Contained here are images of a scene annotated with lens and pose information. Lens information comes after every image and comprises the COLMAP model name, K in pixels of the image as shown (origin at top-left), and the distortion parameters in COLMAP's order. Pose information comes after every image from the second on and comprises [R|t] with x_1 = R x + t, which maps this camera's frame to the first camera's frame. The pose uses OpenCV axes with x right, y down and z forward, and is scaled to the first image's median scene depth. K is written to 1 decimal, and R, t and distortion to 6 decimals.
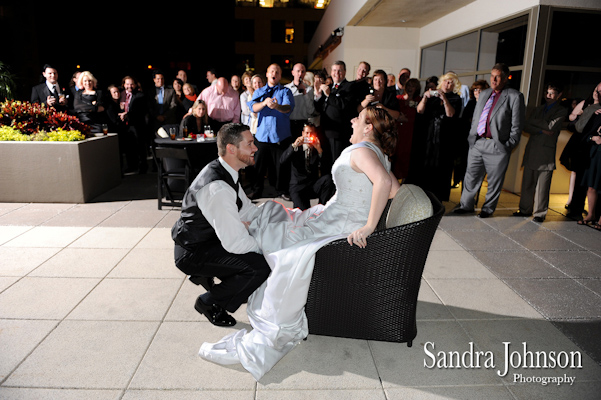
lens RADIAL K [[413.8, 0, 300.5], [0, 413.8, 200.0], [0, 0, 1]] dist [-0.047059, 0.001387]
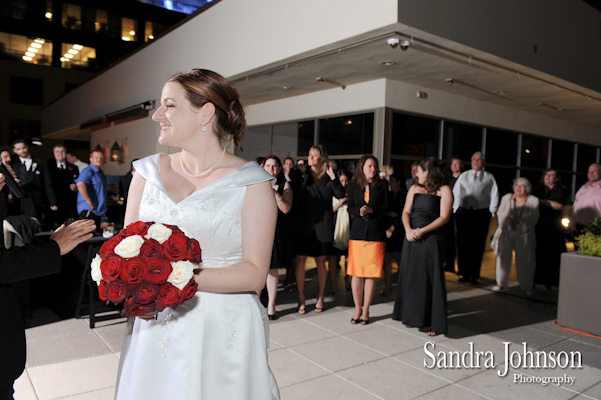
lens RADIAL K [[475.6, 0, 300.5], [0, 475.6, 200.0], [0, 0, 1]] dist [-0.007009, -0.001718]
pose [[0.821201, -0.013656, 0.570475, -0.873178], [0.119978, 0.981499, -0.149212, -0.051669], [-0.557883, 0.190978, 0.807647, 0.082247]]
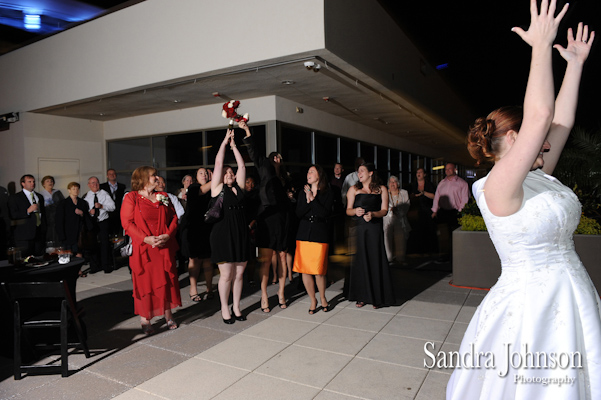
lens RADIAL K [[413.8, 0, 300.5], [0, 413.8, 200.0], [0, 0, 1]] dist [-0.047059, 0.001387]
pose [[0.514933, -0.060818, 0.855070, -1.201703], [0.238137, 0.968368, -0.074532, -0.182001], [-0.823490, 0.242003, 0.513127, 0.537437]]
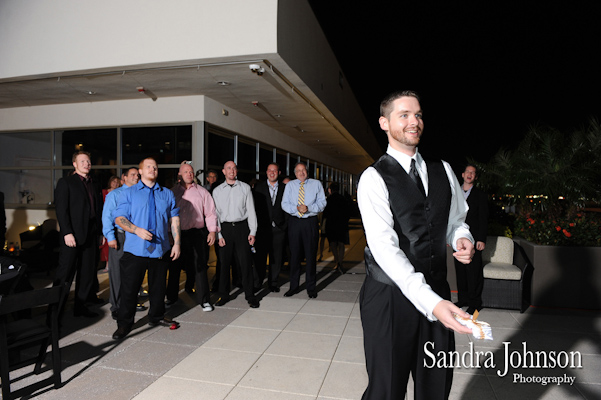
lens RADIAL K [[413.8, 0, 300.5], [0, 413.8, 200.0], [0, 0, 1]] dist [-0.047059, 0.001387]
pose [[0.268524, -0.041092, 0.962396, -1.294973], [0.233884, 0.971974, -0.023757, -0.247043], [-0.934448, 0.231469, 0.270609, 0.792325]]
